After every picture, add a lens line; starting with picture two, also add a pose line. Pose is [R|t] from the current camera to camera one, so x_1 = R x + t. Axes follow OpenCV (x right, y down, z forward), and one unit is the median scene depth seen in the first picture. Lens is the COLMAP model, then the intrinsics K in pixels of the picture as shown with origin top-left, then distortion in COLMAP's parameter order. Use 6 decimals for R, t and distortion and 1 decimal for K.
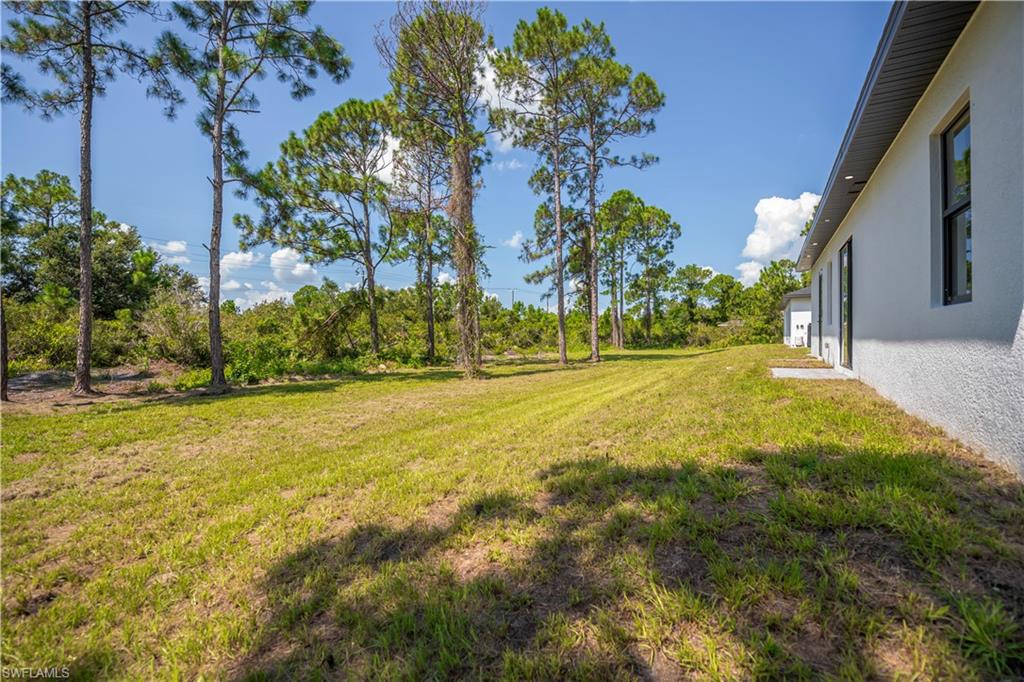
lens RADIAL K [[432.3, 0, 513.4], [0, 432.3, 339.9], [0, 0, 1]] dist [-0.002696, -0.000217]
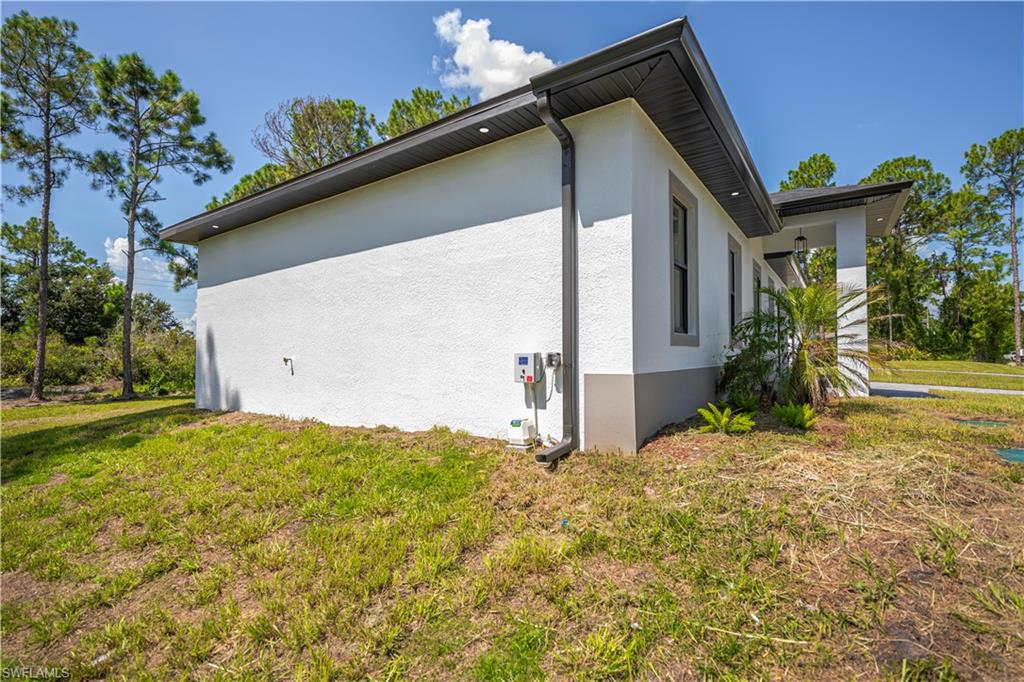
lens RADIAL K [[475.5, 0, 510.7], [0, 475.5, 341.7], [0, 0, 1]] dist [0.002031, 0.000301]
pose [[0.998406, -0.008549, -0.055785, 0.370491], [0.006519, 0.999314, -0.036466, -0.001678], [0.056058, 0.036045, 0.997777, -0.278666]]
